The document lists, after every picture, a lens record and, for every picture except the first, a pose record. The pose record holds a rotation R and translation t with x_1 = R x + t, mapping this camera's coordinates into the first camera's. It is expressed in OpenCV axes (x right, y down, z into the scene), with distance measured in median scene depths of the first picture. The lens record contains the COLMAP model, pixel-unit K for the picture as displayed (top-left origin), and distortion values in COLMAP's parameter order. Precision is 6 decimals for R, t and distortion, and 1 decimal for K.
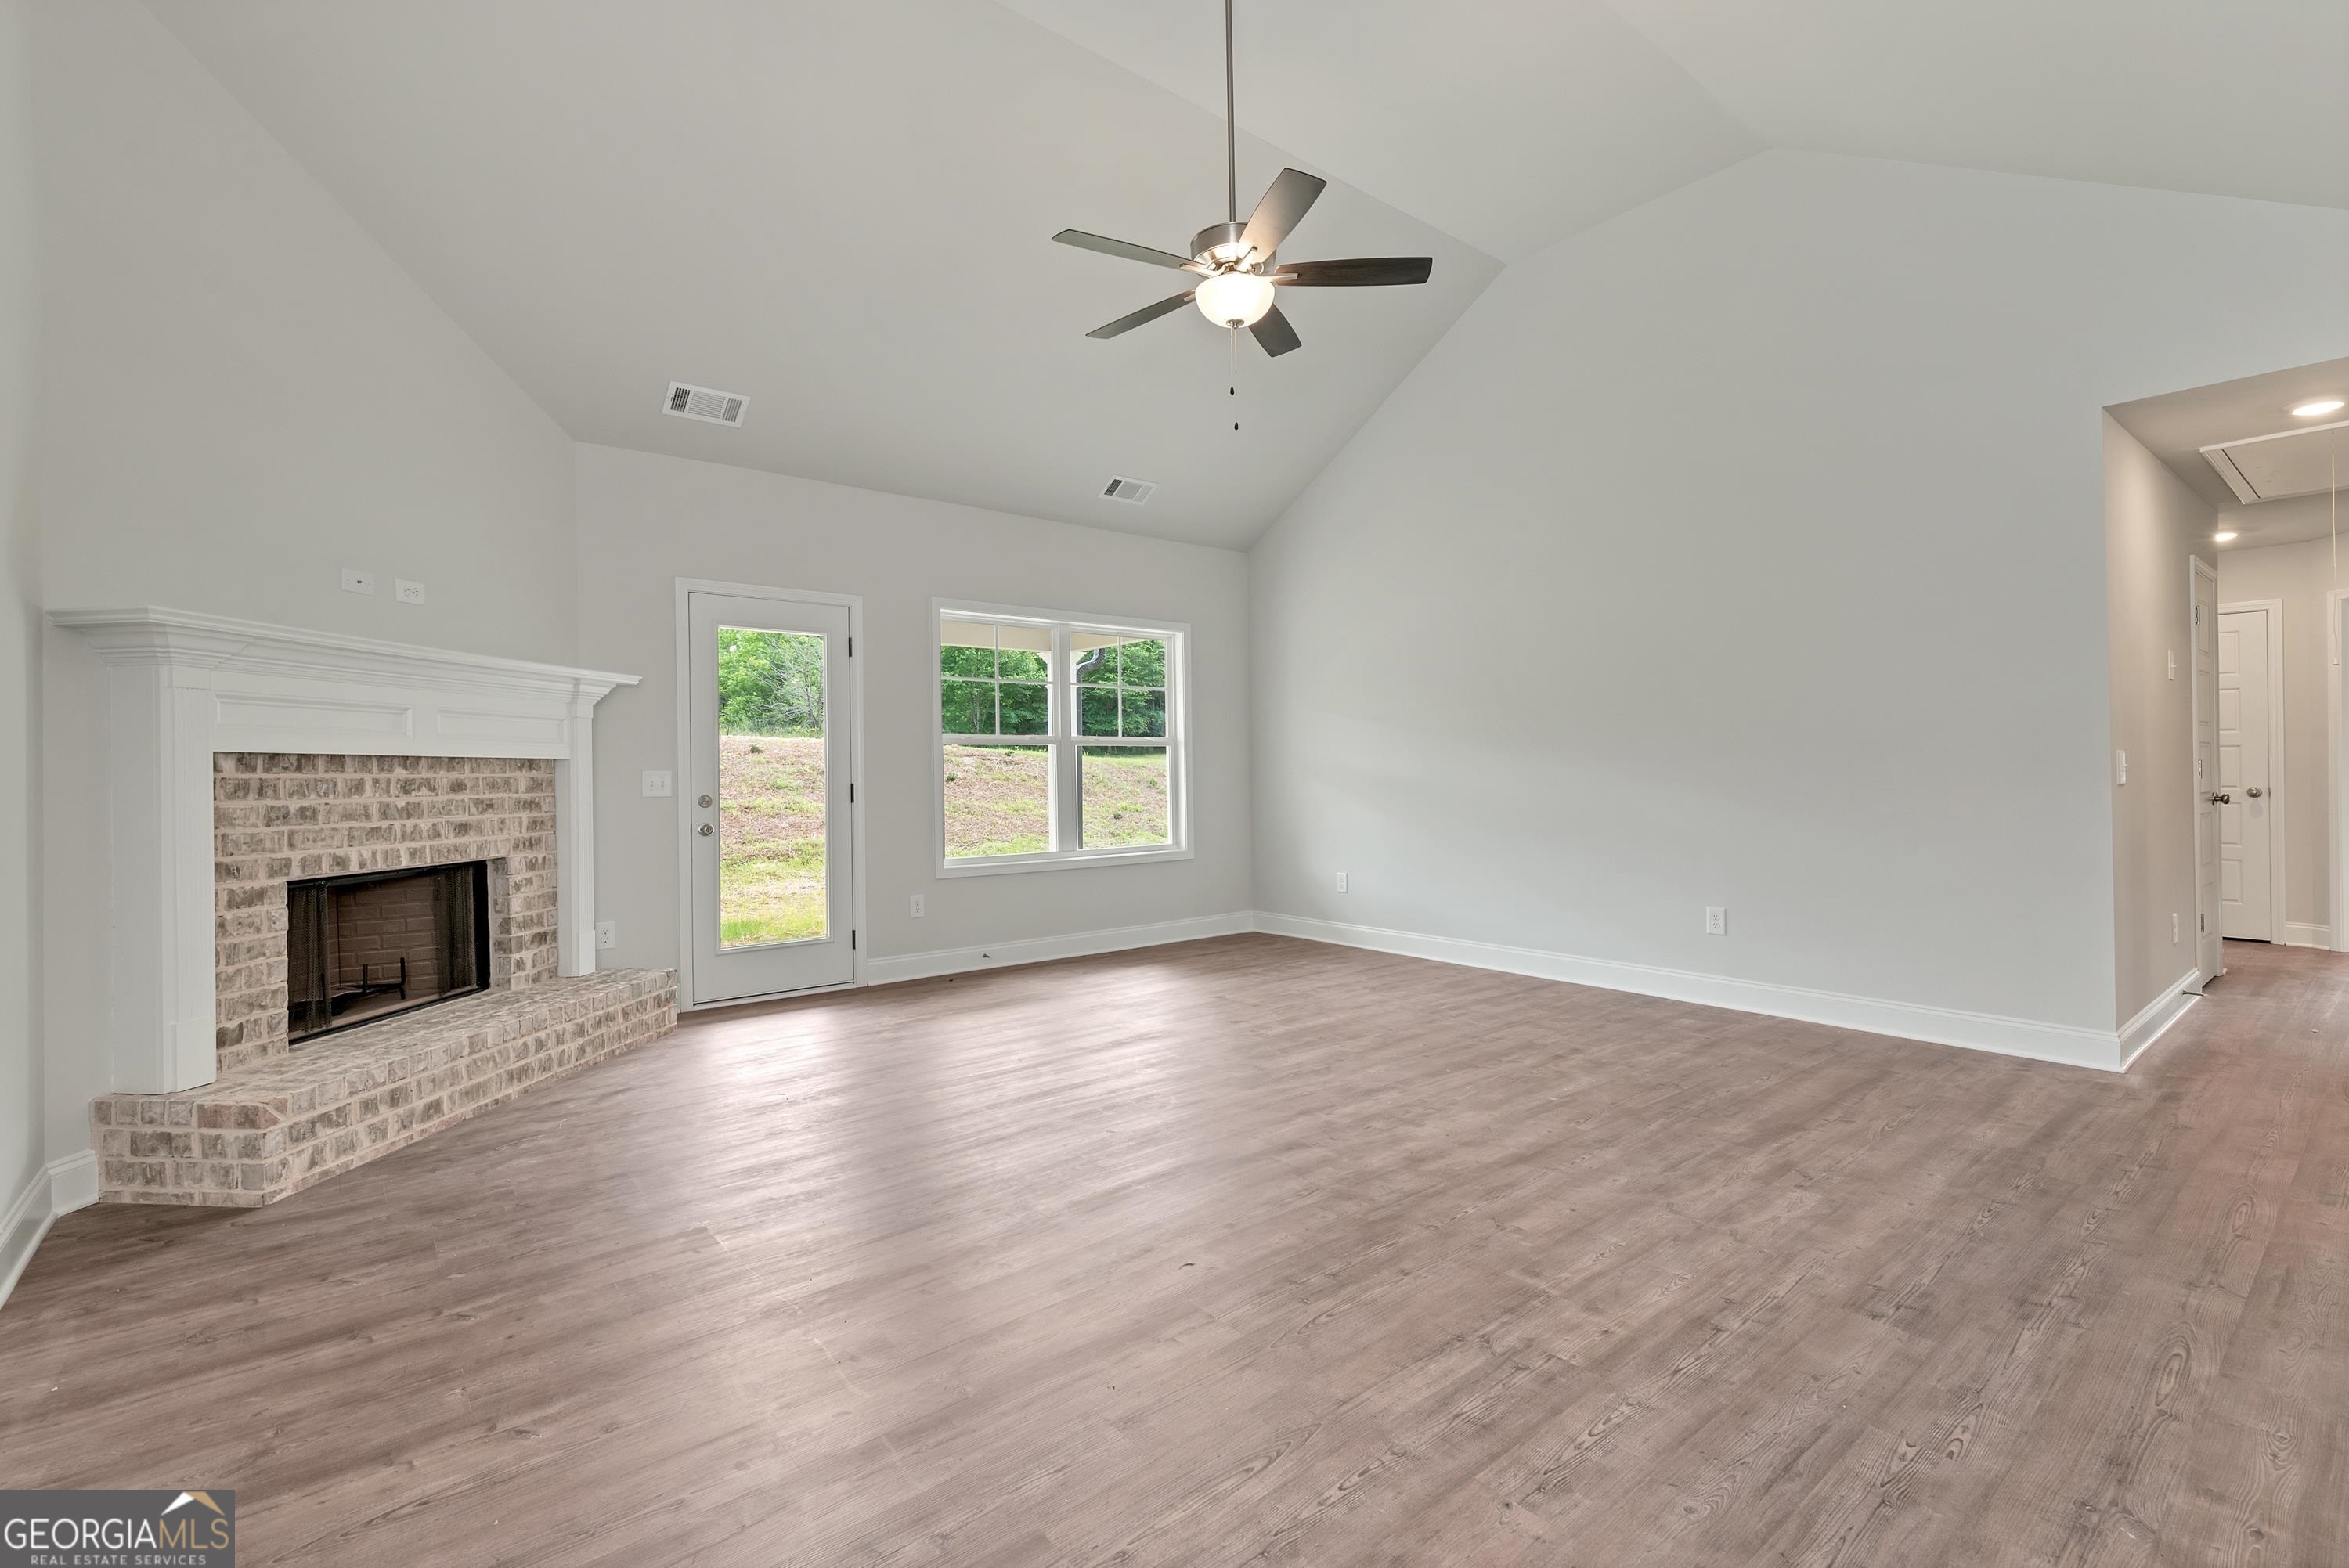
lens RADIAL K [[1038.2, 0, 1166.7], [0, 1038.2, 773.9], [0, 0, 1]] dist [0.001102, -0.000457]
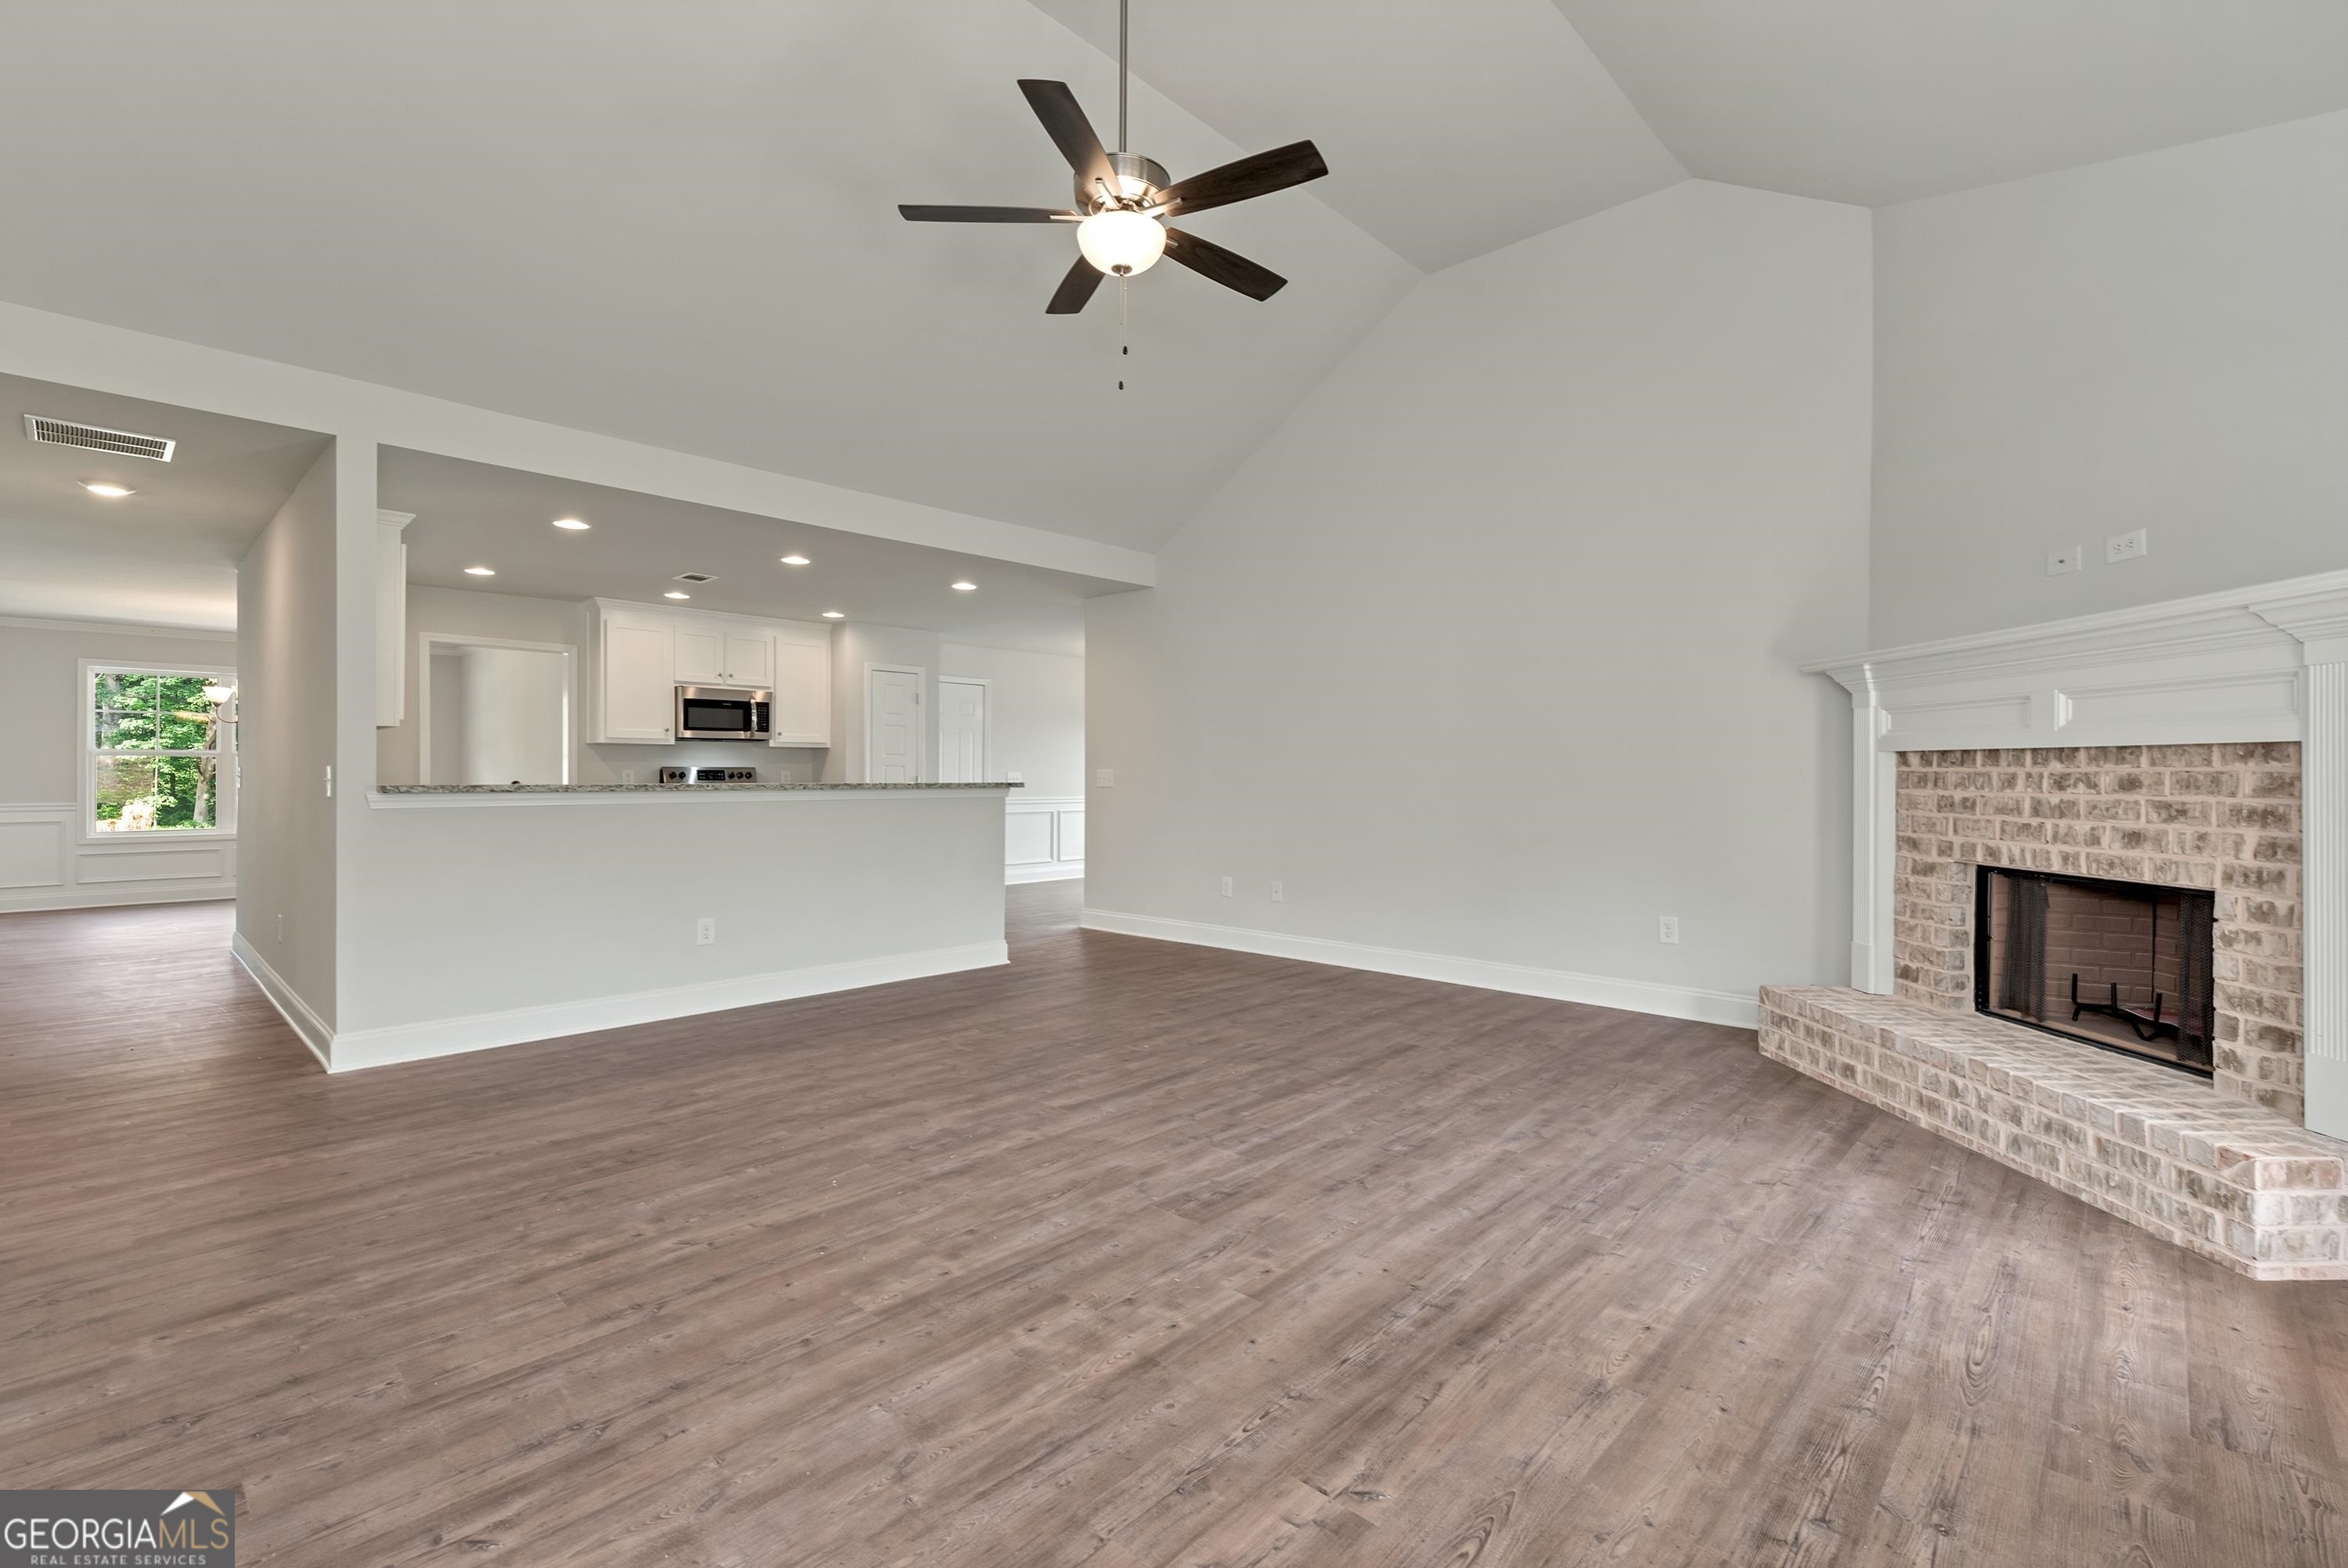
lens RADIAL K [[1028.6, 0, 1164.4], [0, 1028.6, 778.4], [0, 0, 1]] dist [-0.003501, -0.000459]
pose [[-0.991953, 0.010711, -0.126154, 0.141624], [0.009772, 0.999920, 0.008059, -0.005542], [0.126231, 0.006761, -0.991978, 1.846000]]
